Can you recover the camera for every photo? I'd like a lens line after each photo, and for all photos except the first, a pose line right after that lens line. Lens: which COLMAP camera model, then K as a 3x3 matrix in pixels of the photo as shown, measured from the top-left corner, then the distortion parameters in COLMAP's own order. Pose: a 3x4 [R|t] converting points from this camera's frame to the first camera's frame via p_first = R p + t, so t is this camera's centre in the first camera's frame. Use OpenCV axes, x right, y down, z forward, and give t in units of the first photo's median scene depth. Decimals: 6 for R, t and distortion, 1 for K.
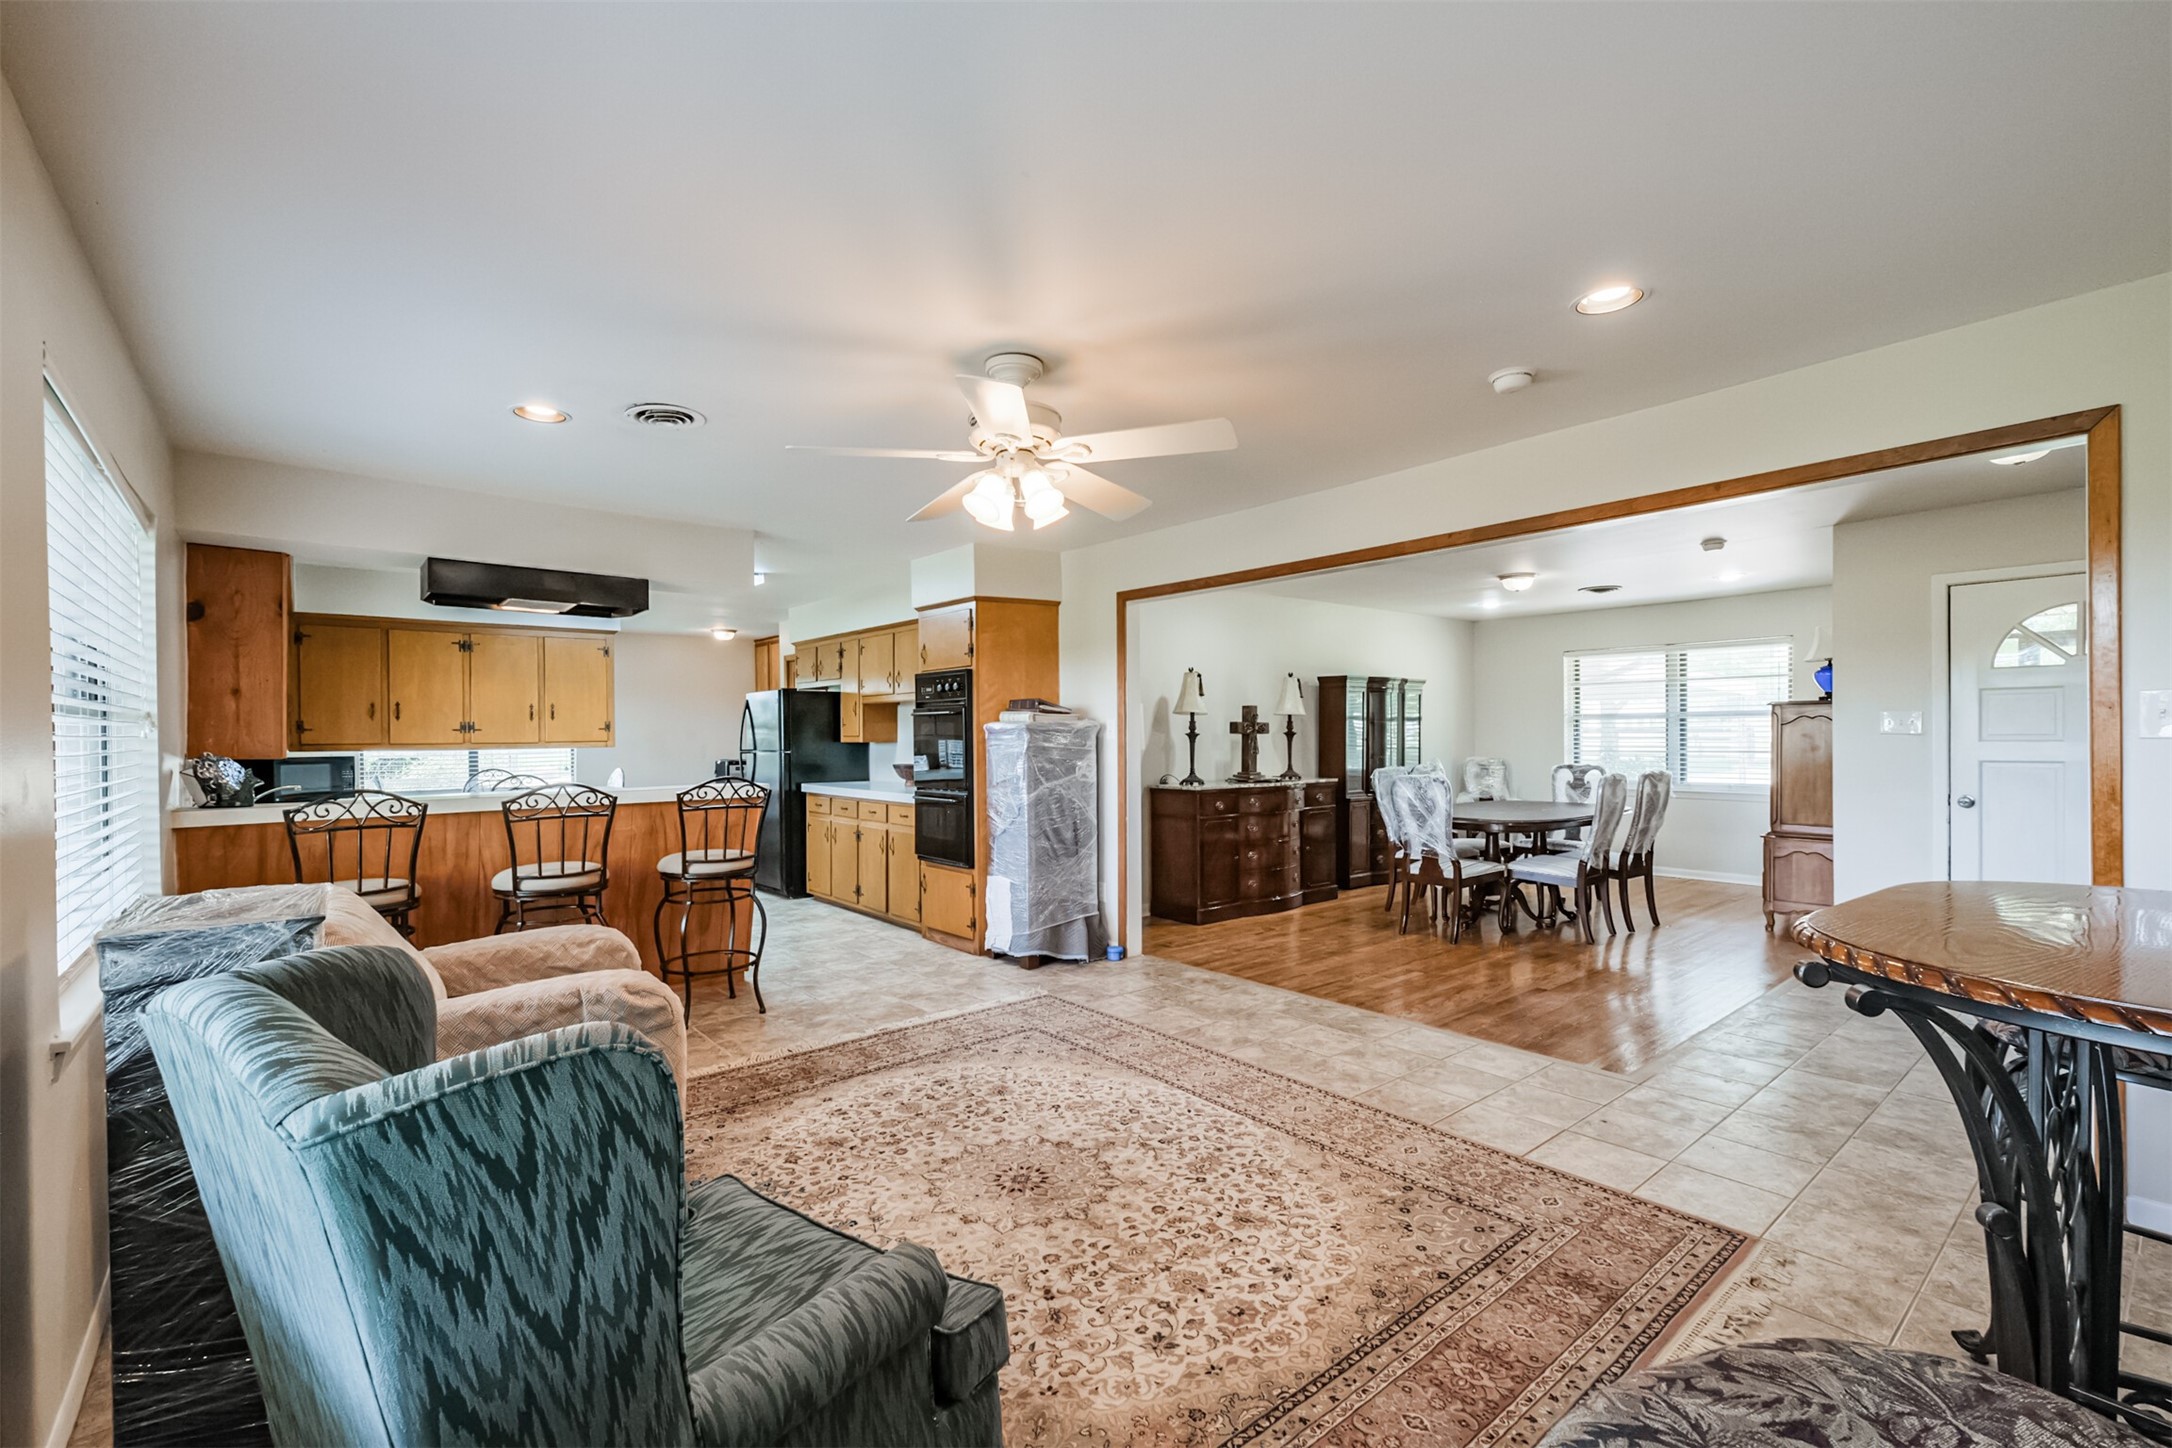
lens RADIAL K [[941.4, 0, 1072.9], [0, 941.4, 737.7], [0, 0, 1]] dist [0.003860, 0.001197]
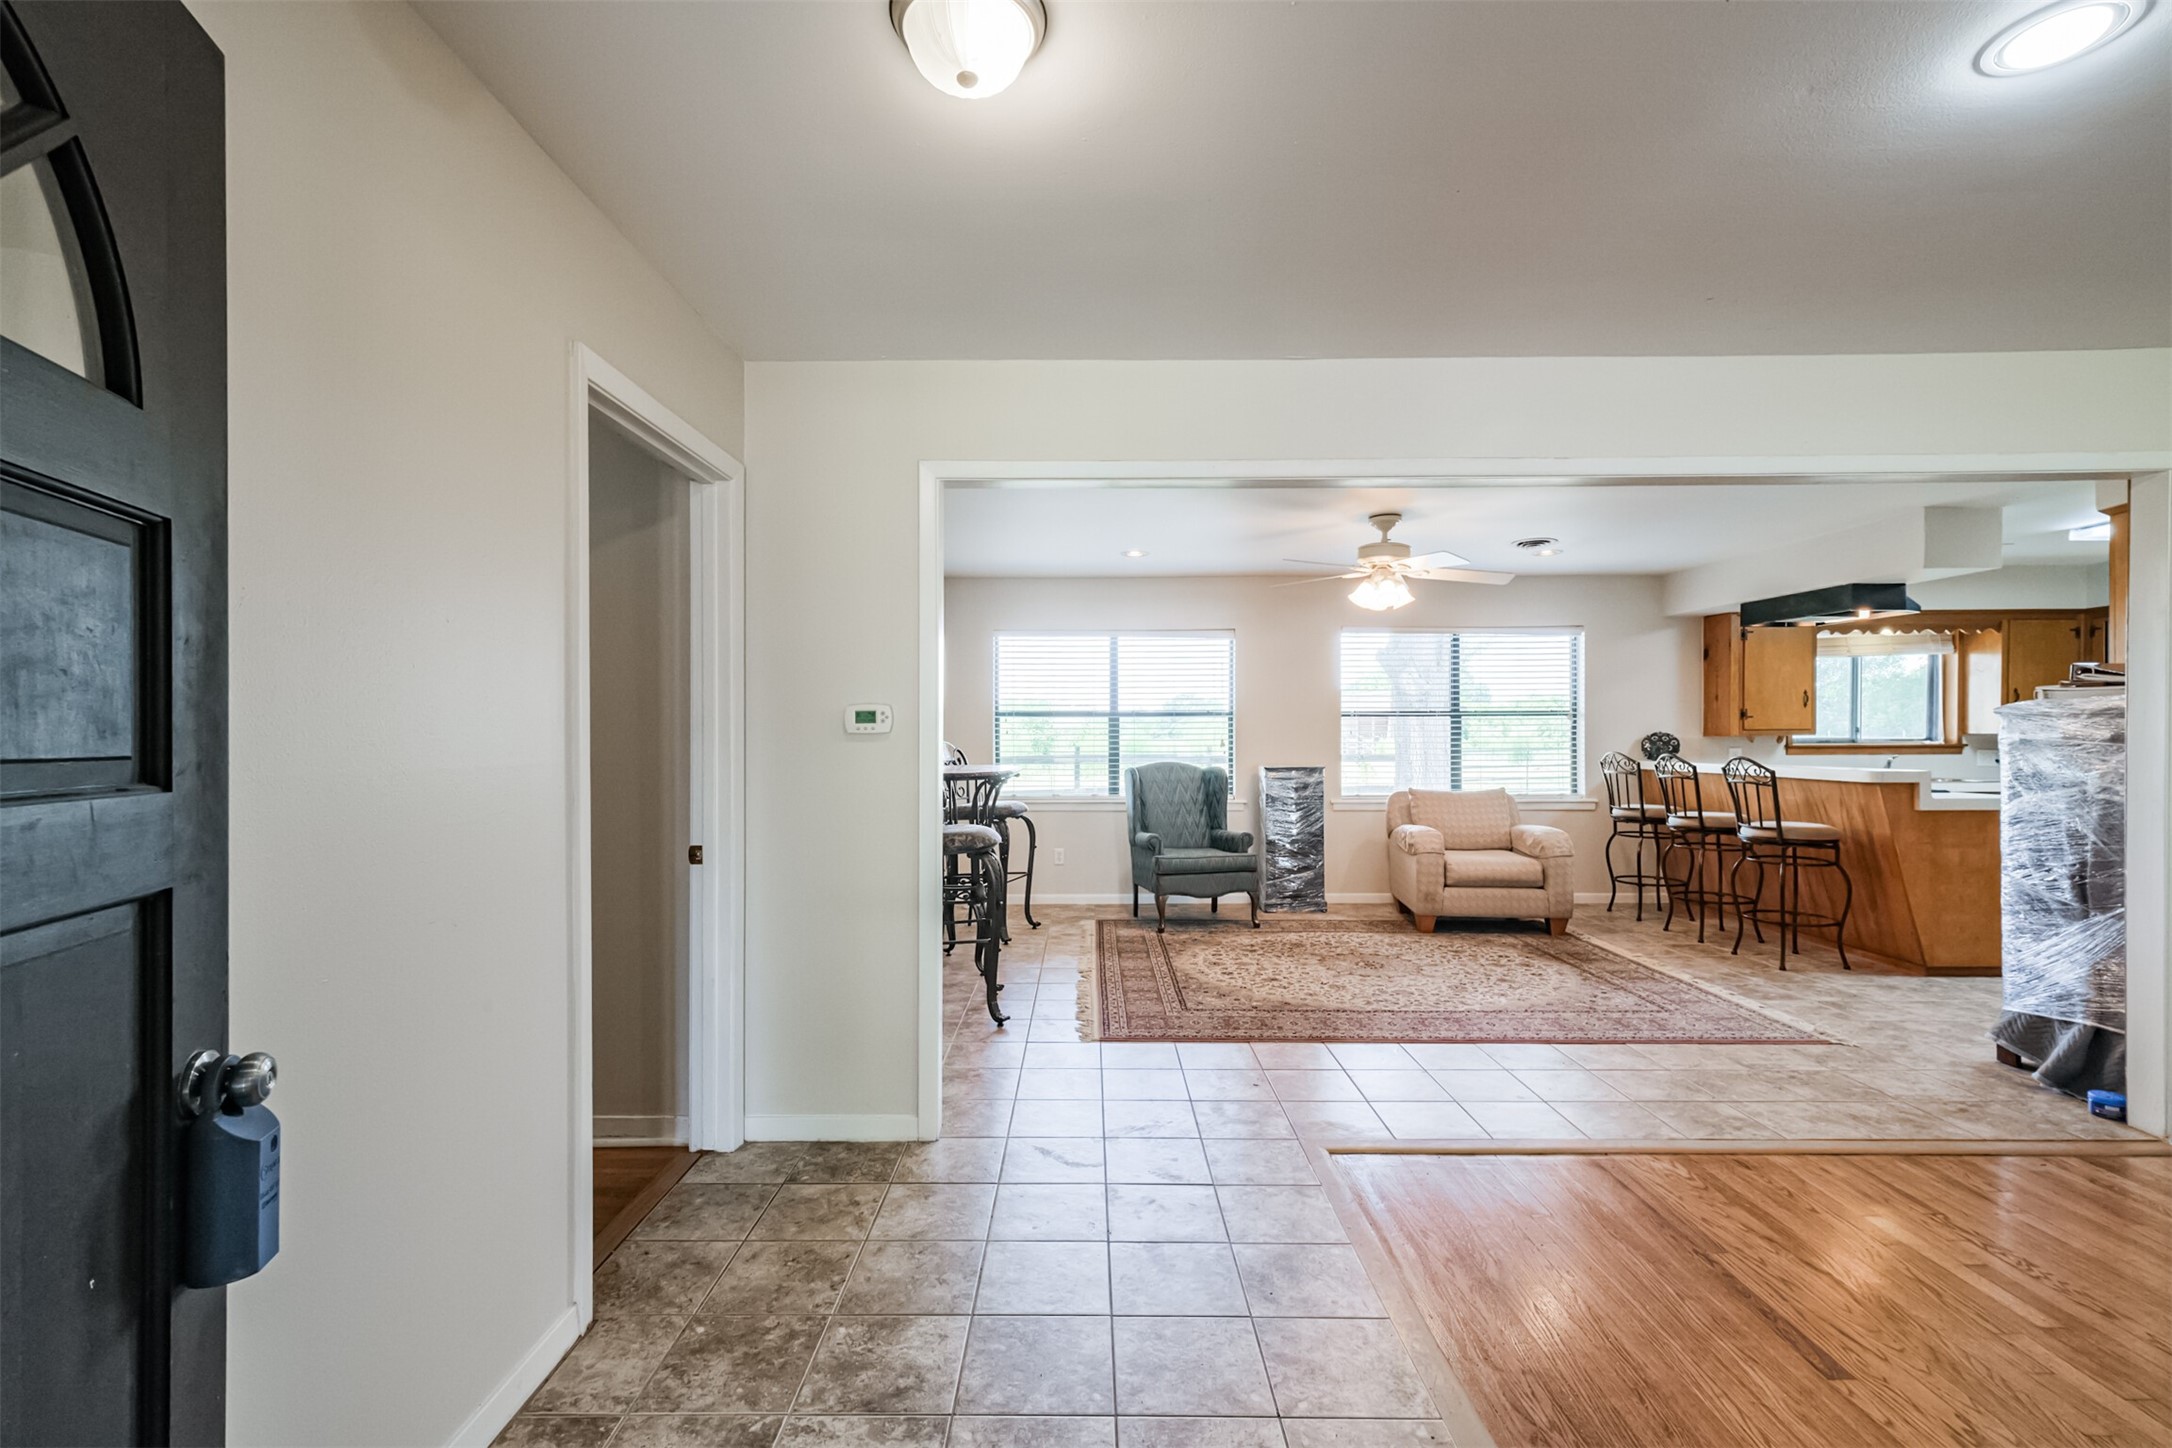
lens RADIAL K [[941.4, 0, 1083.6], [0, 941.4, 737.9], [0, 0, 1]] dist [0.003860, 0.001197]
pose [[-0.640329, 0.015472, -0.767945, 1.351442], [0.006203, 0.999869, 0.014973, -0.008028], [0.768075, 0.004824, -0.640341, 1.374407]]
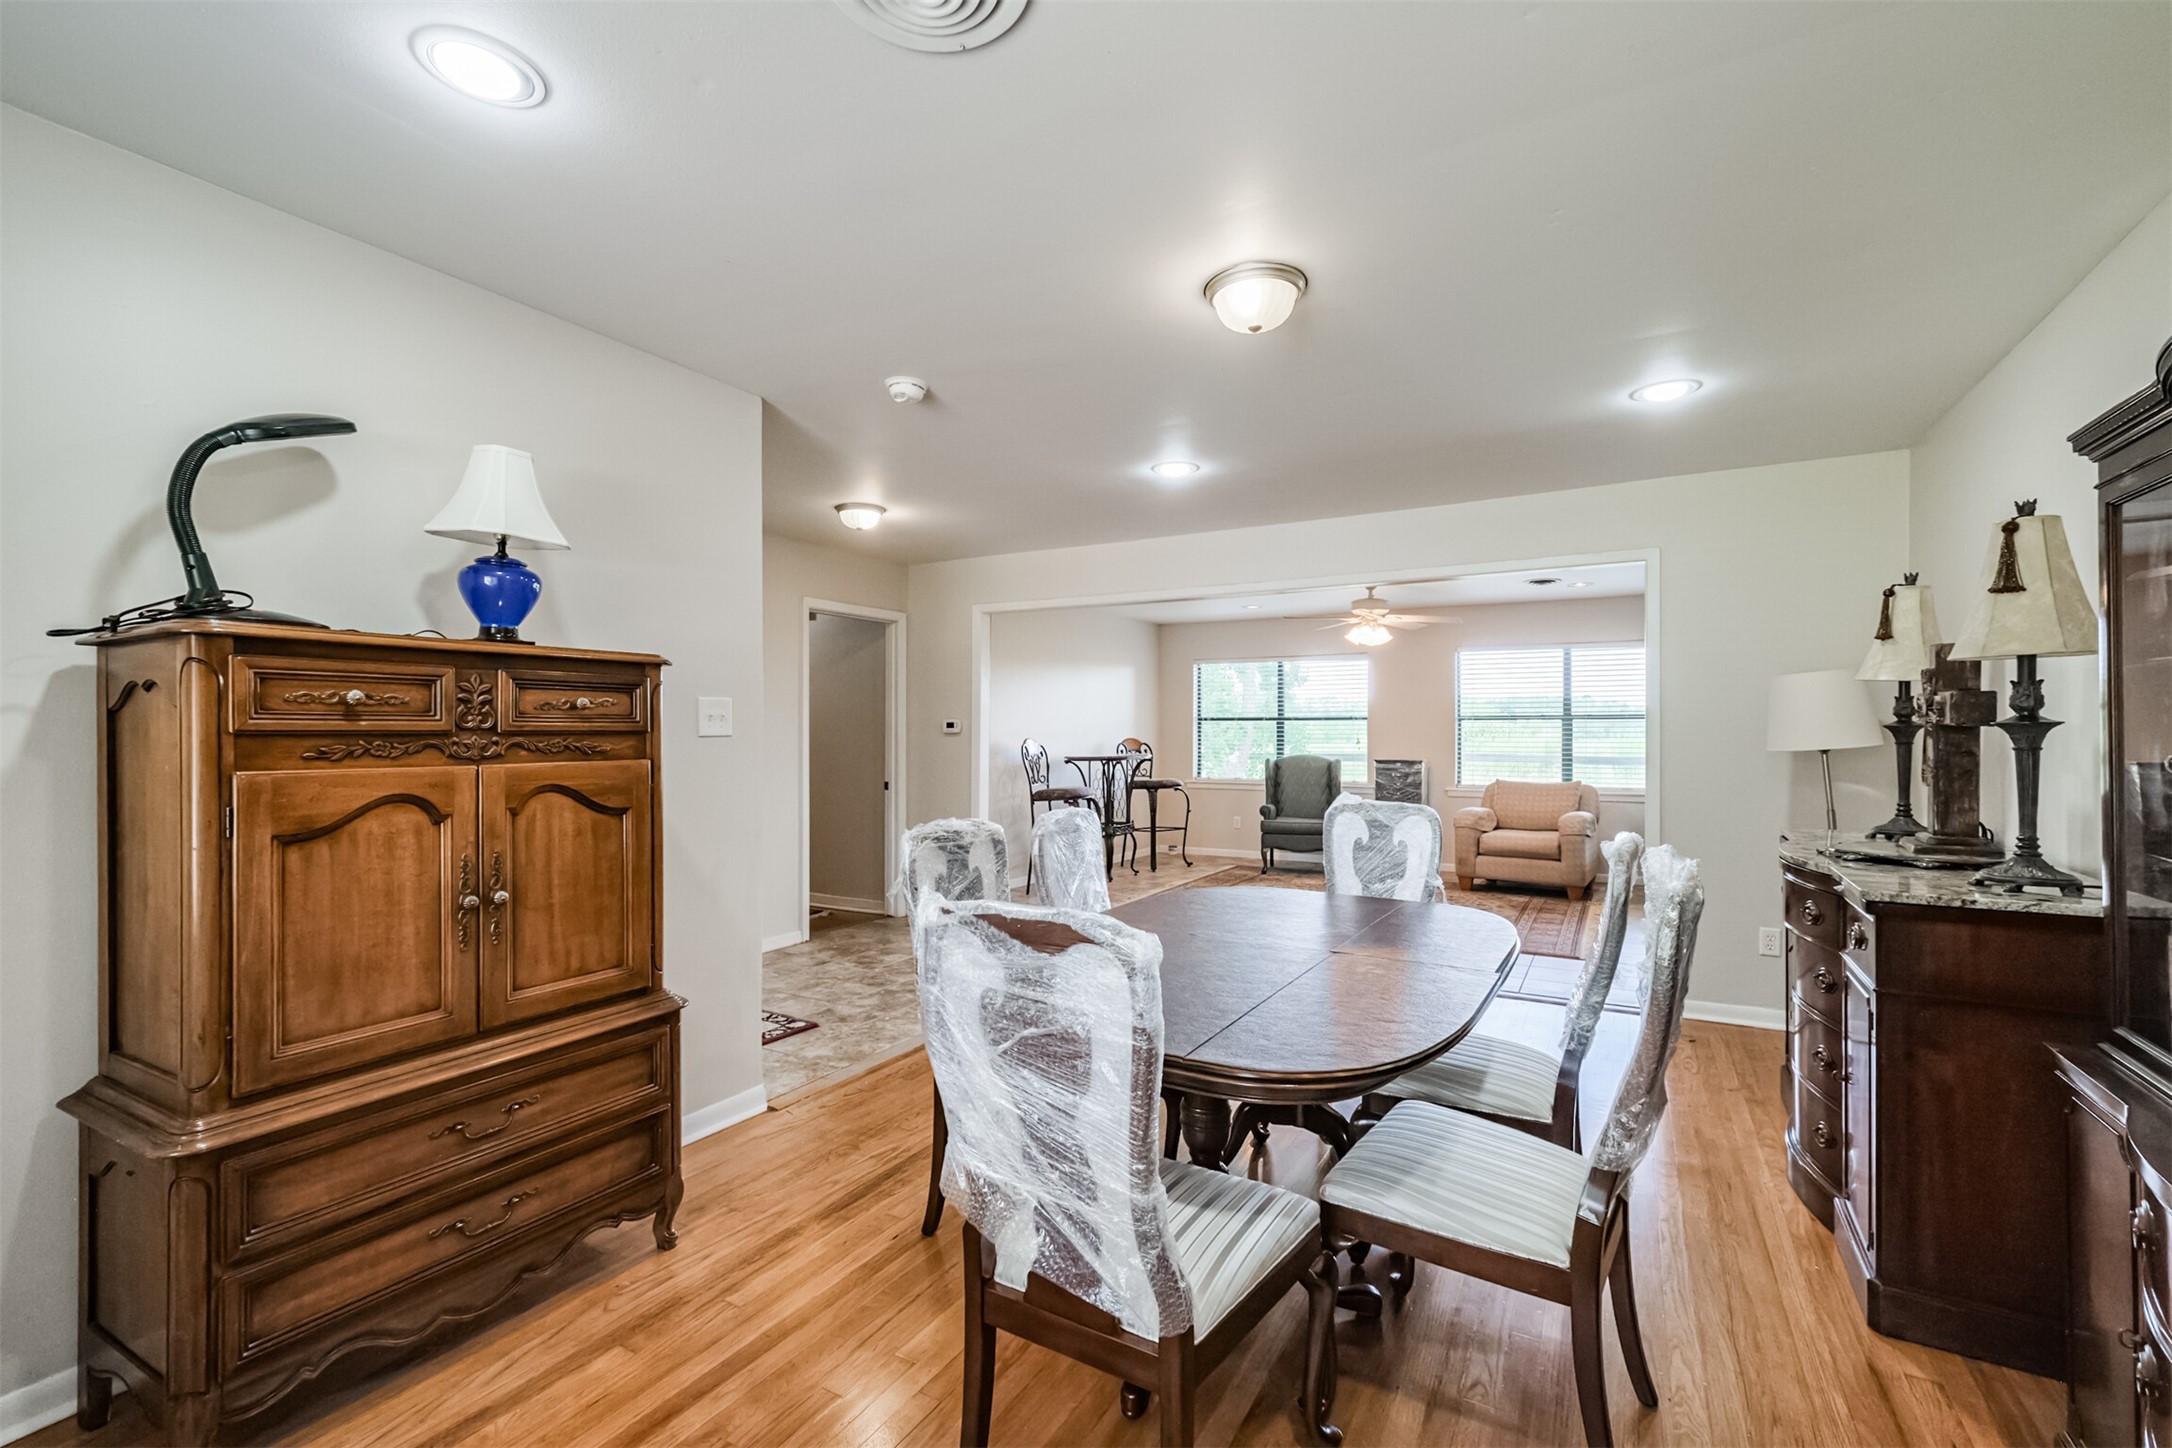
lens RADIAL K [[941.4, 0, 1089.1], [0, 941.4, 730.5], [0, 0, 1]] dist [0.003860, 0.001197]
pose [[-0.933055, 0.008115, -0.359641, 1.237311], [0.007275, 0.999967, 0.003688, -0.009366], [0.359659, 0.000825, -0.933083, 2.466152]]
